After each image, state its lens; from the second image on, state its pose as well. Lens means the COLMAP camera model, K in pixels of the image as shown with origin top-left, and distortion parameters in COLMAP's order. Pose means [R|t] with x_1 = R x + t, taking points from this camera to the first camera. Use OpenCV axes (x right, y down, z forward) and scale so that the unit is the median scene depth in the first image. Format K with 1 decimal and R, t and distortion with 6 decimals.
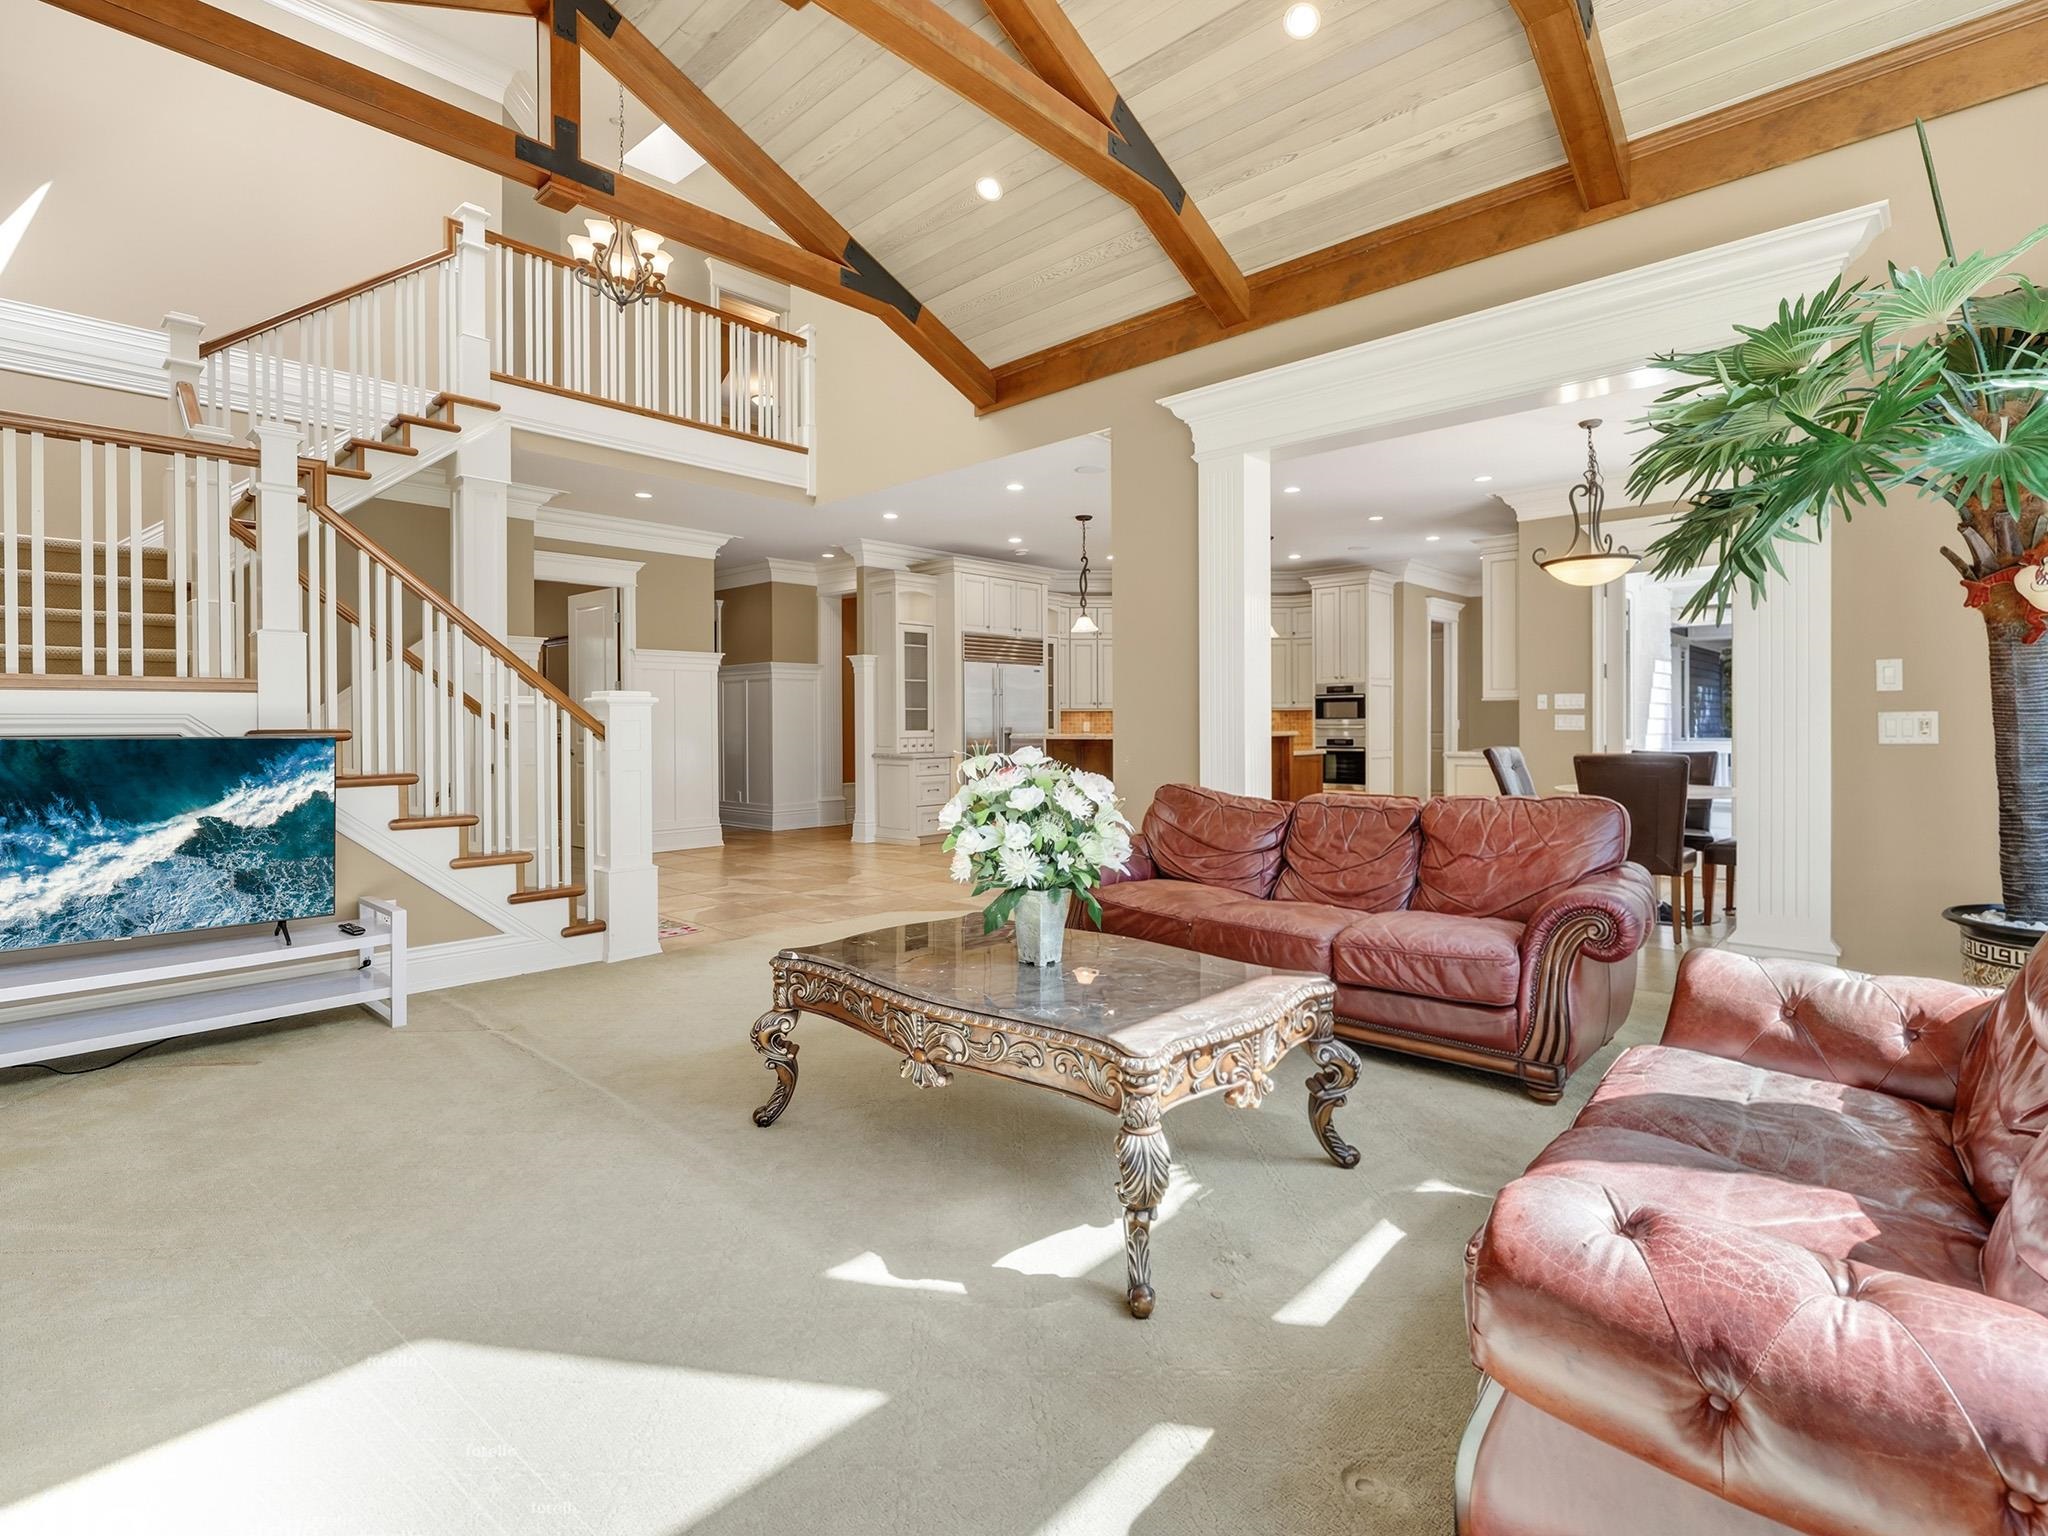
lens RADIAL K [[984.9, 0, 1001.9], [0, 984.9, 725.7], [0, 0, 1]] dist [-0.002168, 0.000446]
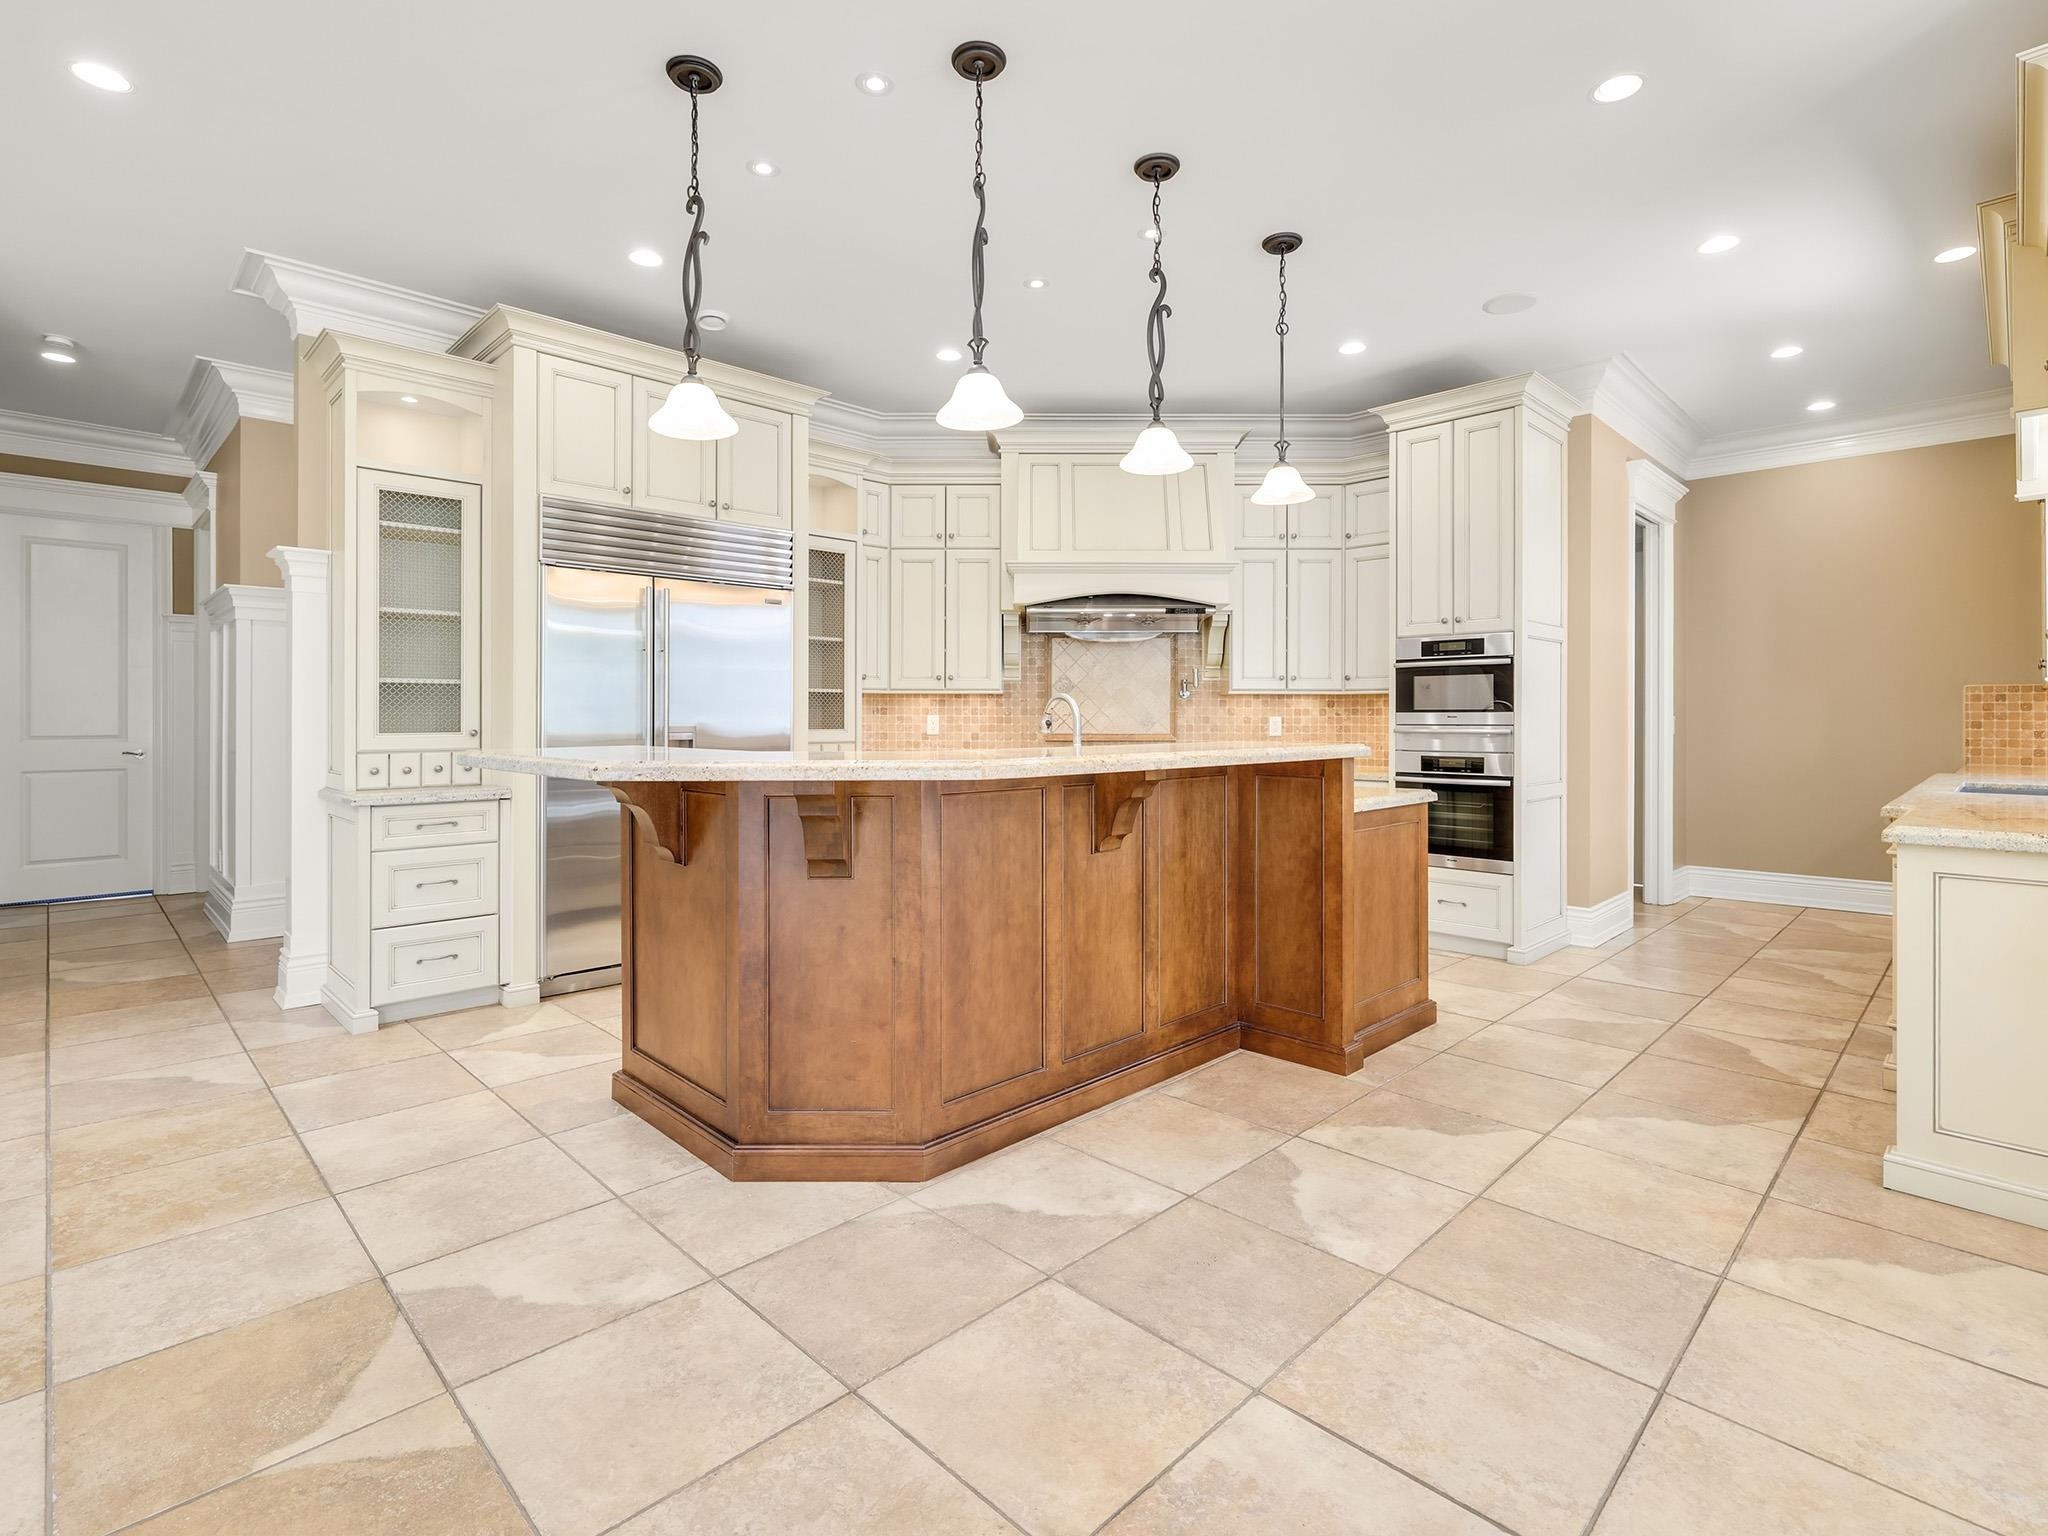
lens RADIAL K [[984.9, 0, 1016.5], [0, 984.9, 720.0], [0, 0, 1]] dist [-0.002168, 0.000446]
pose [[0.999339, 0.007141, -0.035645, 0.162420], [-0.007086, 0.999973, 0.001687, -0.002599], [0.035656, -0.001434, 0.999363, 0.549333]]
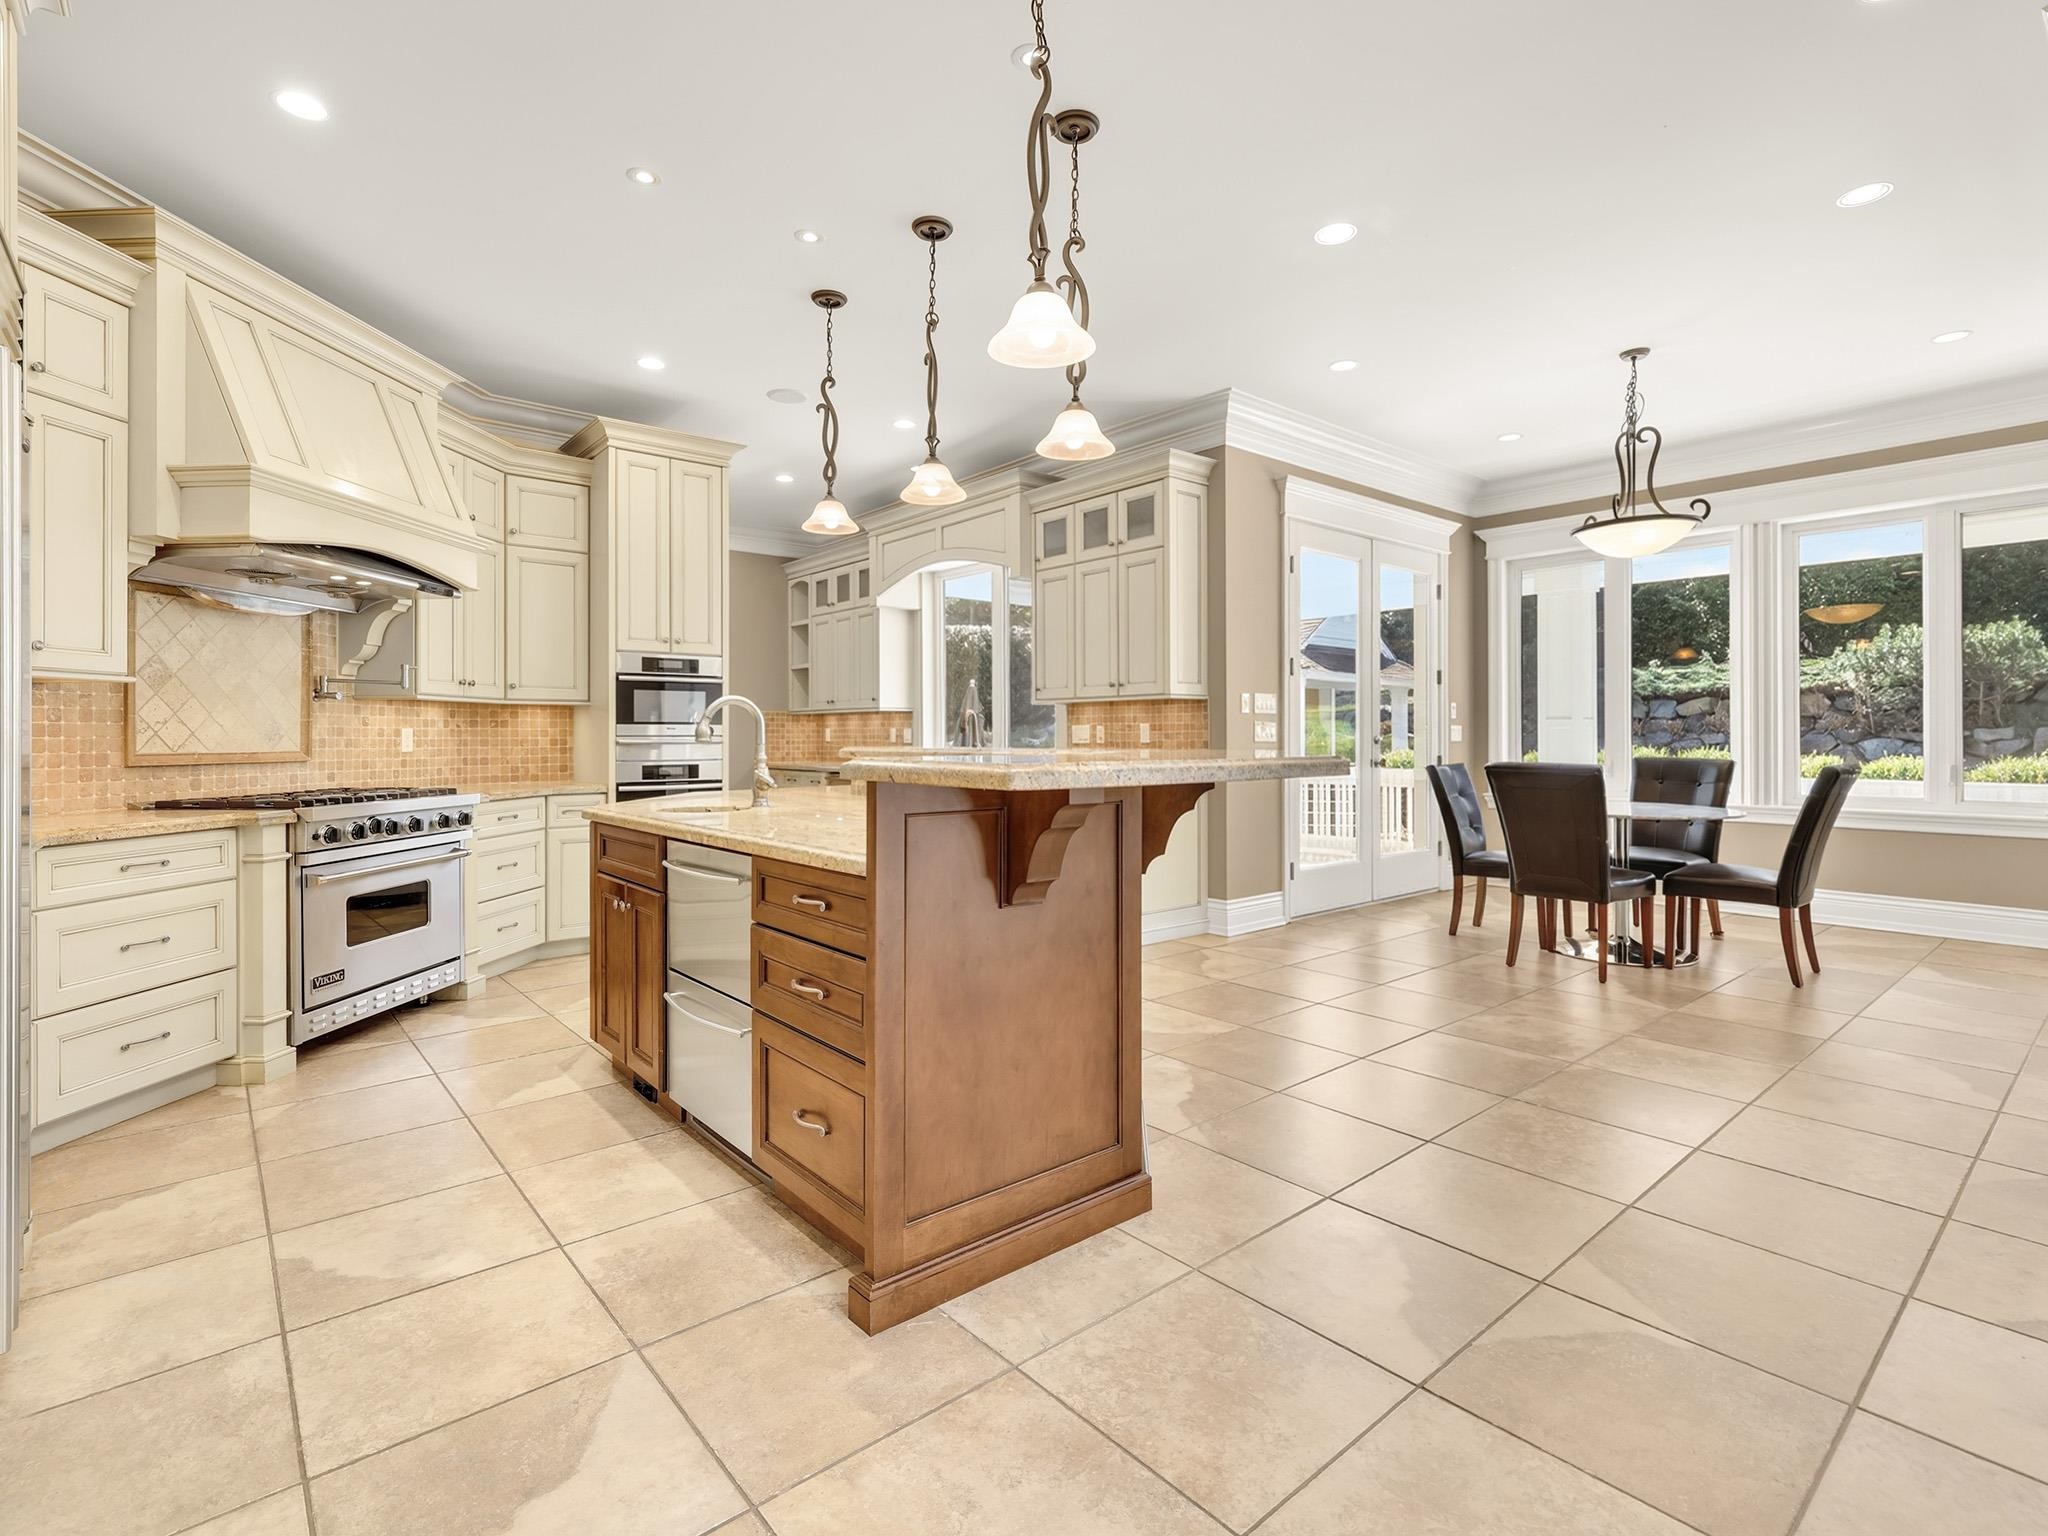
lens RADIAL K [[984.9, 0, 1019.3], [0, 984.9, 748.5], [0, 0, 1]] dist [-0.002168, 0.000446]
pose [[0.113262, -0.005480, 0.993550, -0.126859], [0.002492, 0.999983, 0.005231, 0.003124], [-0.993562, 0.001883, 0.113274, 0.778447]]
